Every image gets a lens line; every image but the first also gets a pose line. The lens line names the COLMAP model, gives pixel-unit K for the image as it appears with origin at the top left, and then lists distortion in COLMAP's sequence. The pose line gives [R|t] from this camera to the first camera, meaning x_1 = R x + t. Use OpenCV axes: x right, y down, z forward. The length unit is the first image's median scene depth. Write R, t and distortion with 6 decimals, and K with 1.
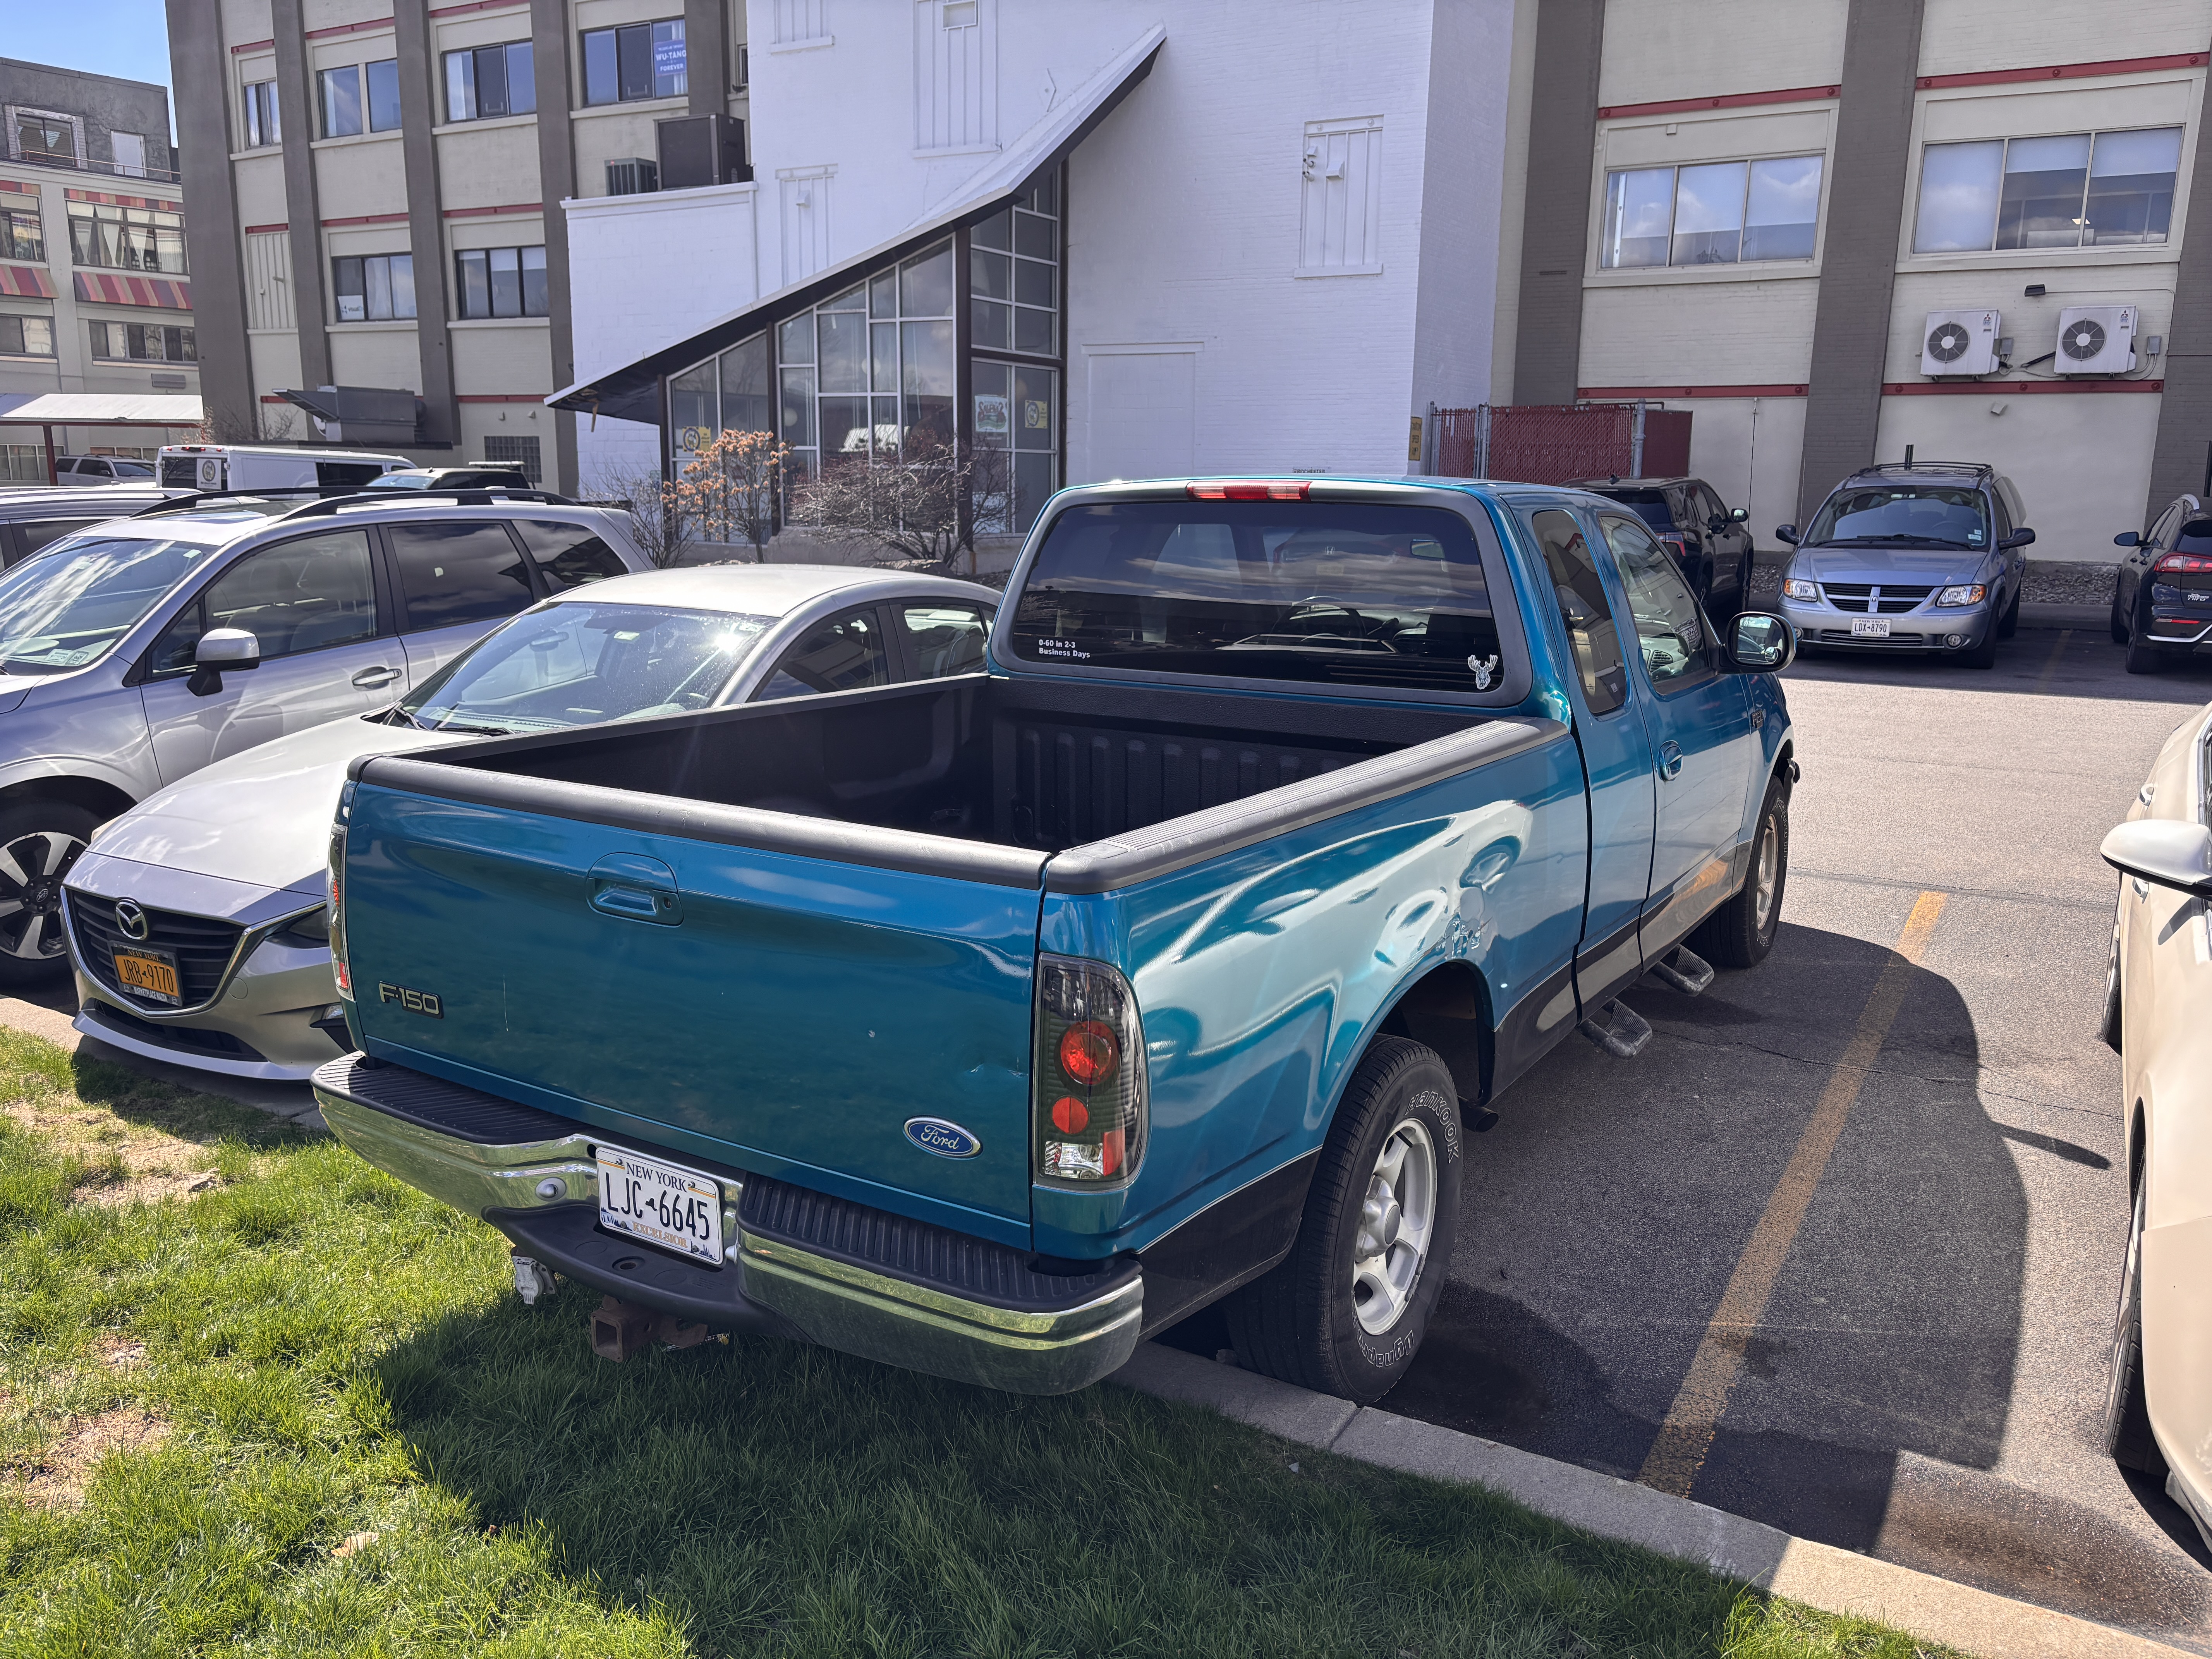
lens RADIAL K [[1650.3, 0, 1123.3], [0, 1650.3, 826.9], [0, 0, 1]] dist [0.012626, -0.010003]
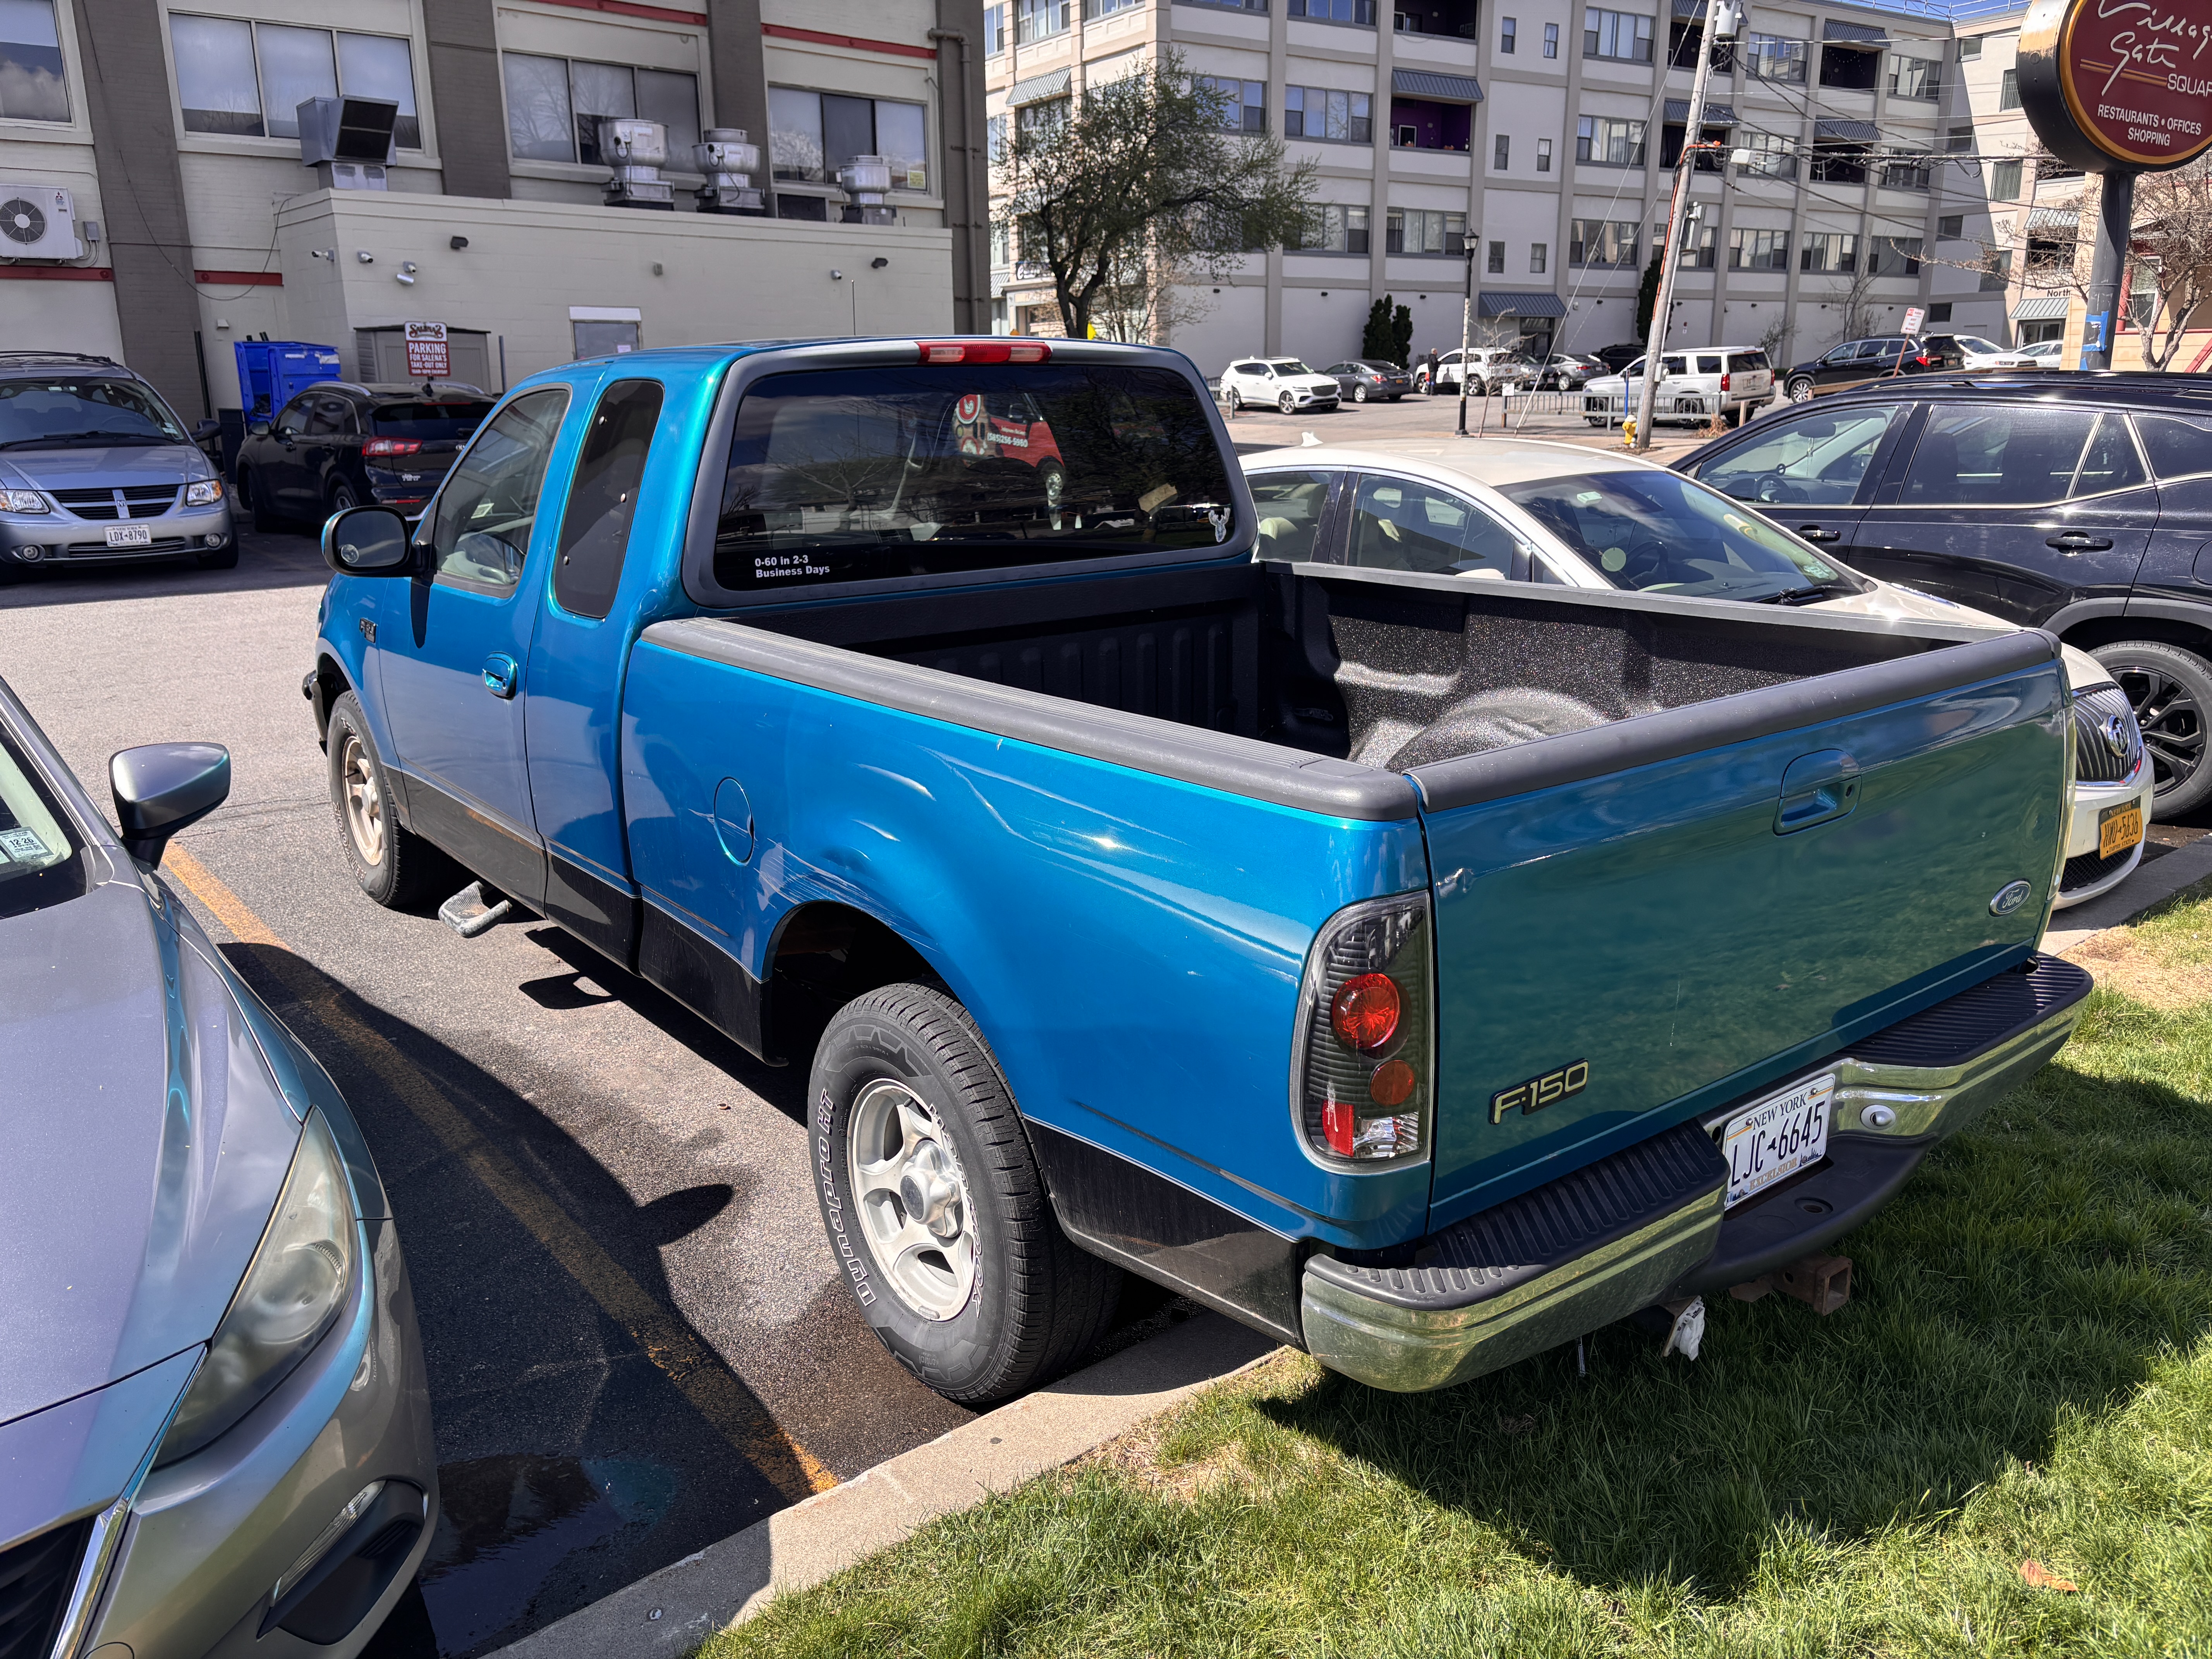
lens RADIAL K [[1650.3, 0, 1121.6], [0, 1650.3, 824.4], [0, 0, 1]] dist [0.012626, -0.010003]
pose [[0.341074, -0.255206, 0.904731, -0.217309], [0.203769, 0.959631, 0.193873, -0.033920], [-0.917685, 0.118231, 0.379309, 0.179328]]
